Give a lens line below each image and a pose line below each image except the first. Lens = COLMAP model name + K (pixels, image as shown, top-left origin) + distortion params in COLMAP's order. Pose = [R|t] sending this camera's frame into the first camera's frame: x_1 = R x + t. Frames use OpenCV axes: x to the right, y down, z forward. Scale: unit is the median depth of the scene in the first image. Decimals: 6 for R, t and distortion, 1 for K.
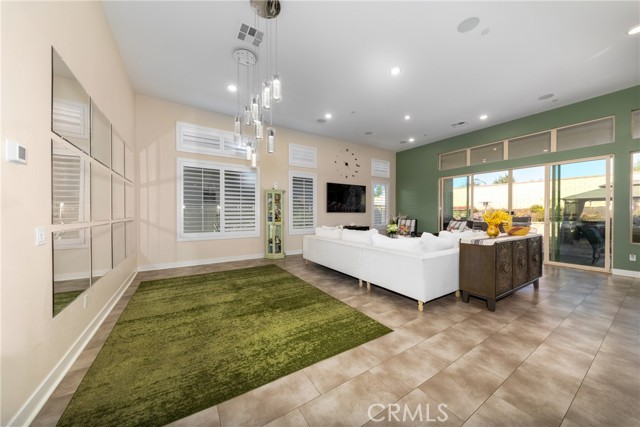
lens RADIAL K [[227.7, 0, 310.8], [0, 227.7, 214.5], [0, 0, 1]] dist [0.010204, -0.000108]
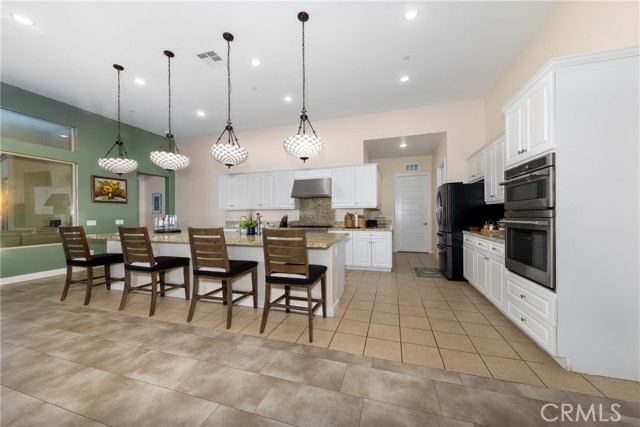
lens RADIAL K [[216.1, 0, 313.9], [0, 216.1, 216.7], [0, 0, 1]] dist [0.000570, 0.000040]
pose [[-0.645933, -0.002130, 0.763391, -0.006476], [0.007826, 0.999925, 0.009412, -0.001918], [-0.763354, 0.012054, -0.645868, 0.559966]]
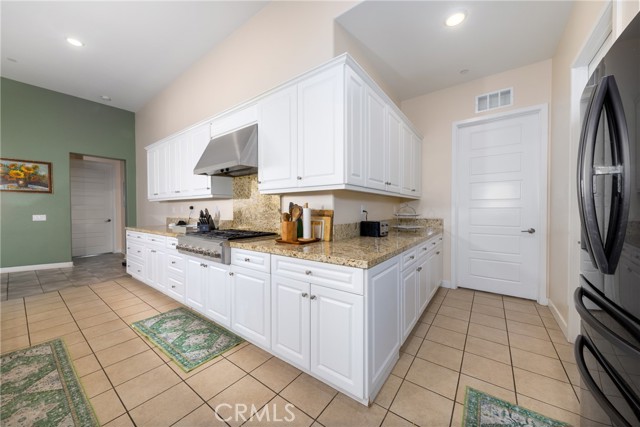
lens RADIAL K [[220.1, 0, 319.0], [0, 220.1, 215.3], [0, 0, 1]] dist [-0.000292, -0.000118]
pose [[-0.388006, -0.023393, 0.921360, 0.362266], [0.004176, 0.999623, 0.027138, 0.002126], [-0.921647, 0.014377, -0.387762, -0.372885]]
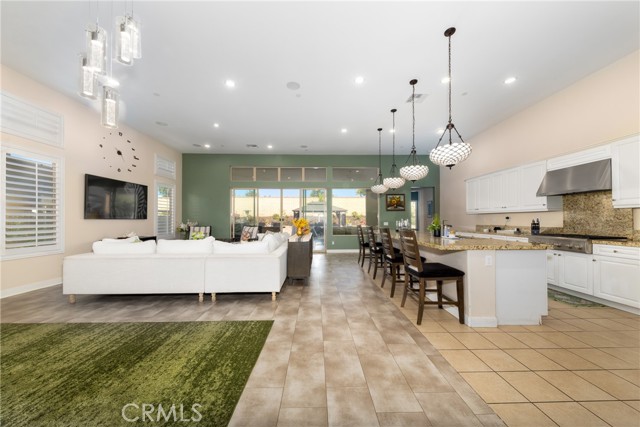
lens RADIAL K [[224.9, 0, 334.9], [0, 224.9, 217.9], [0, 0, 1]] dist [0.000950, -0.000212]
pose [[0.468482, 0.005721, 0.883454, -0.318960], [0.006882, 0.999925, -0.010125, -0.001871], [-0.883446, 0.010823, 0.468408, 0.112097]]
